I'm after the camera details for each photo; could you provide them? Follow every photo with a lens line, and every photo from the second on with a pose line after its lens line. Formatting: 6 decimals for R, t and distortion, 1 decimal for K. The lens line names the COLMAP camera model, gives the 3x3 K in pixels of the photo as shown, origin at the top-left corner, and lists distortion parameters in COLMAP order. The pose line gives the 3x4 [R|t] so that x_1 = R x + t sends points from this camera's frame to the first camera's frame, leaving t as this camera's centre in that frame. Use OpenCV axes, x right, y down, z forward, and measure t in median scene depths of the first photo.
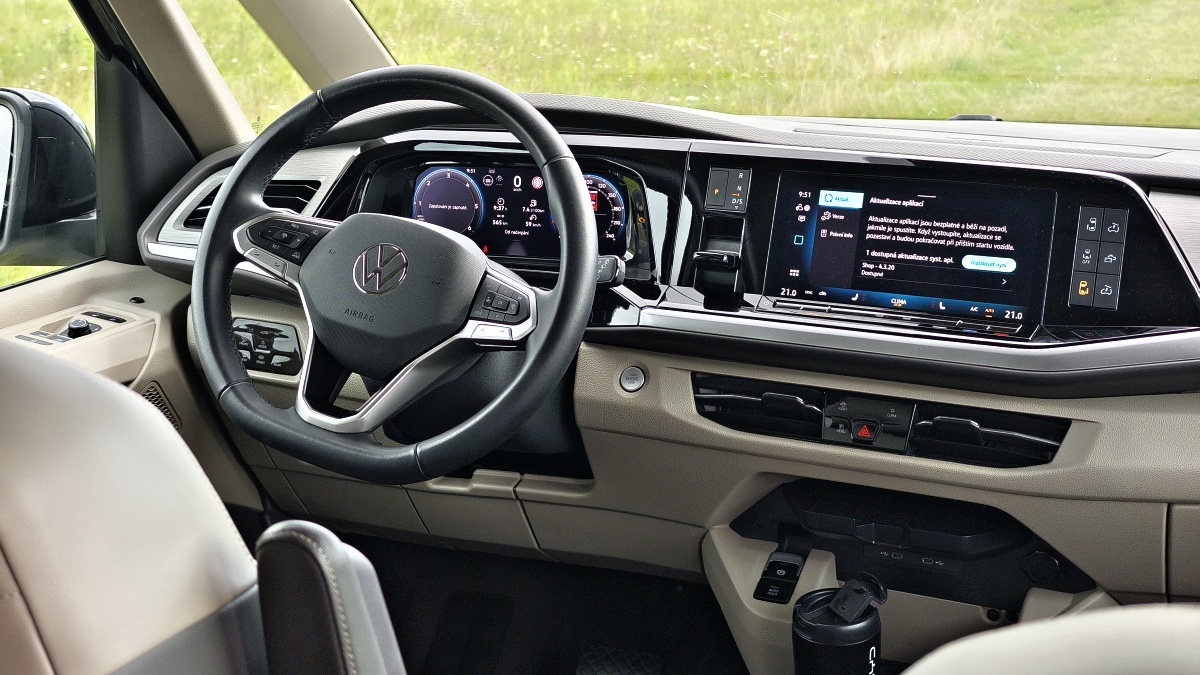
lens RADIAL K [[1786.2, 0, 596.9], [0, 1786.2, 333.2], [0, 0, 1]] dist [-0.057408, -0.006829]
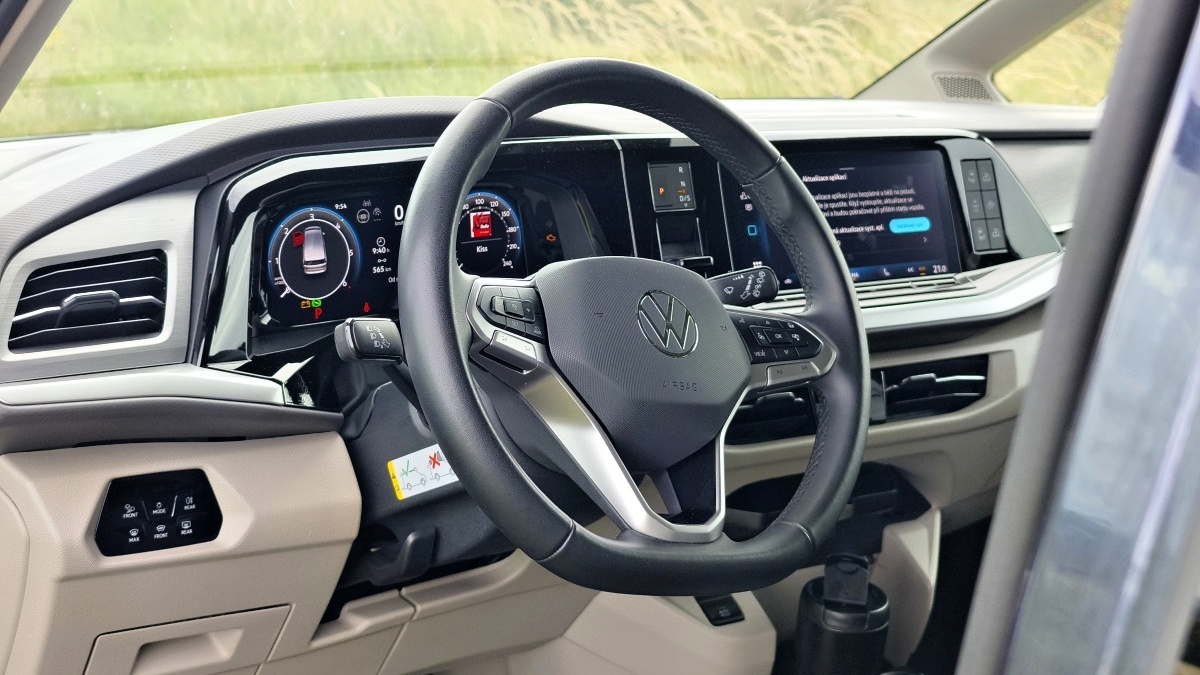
lens RADIAL K [[1786.2, 0, 596.9], [0, 1786.2, 333.2], [0, 0, 1]] dist [-0.057408, -0.006829]
pose [[0.486067, -0.169421, 0.857342, -0.762389], [0.168375, 0.980803, 0.098359, -0.108335], [-0.857548, 0.096546, 0.505262, 0.619142]]
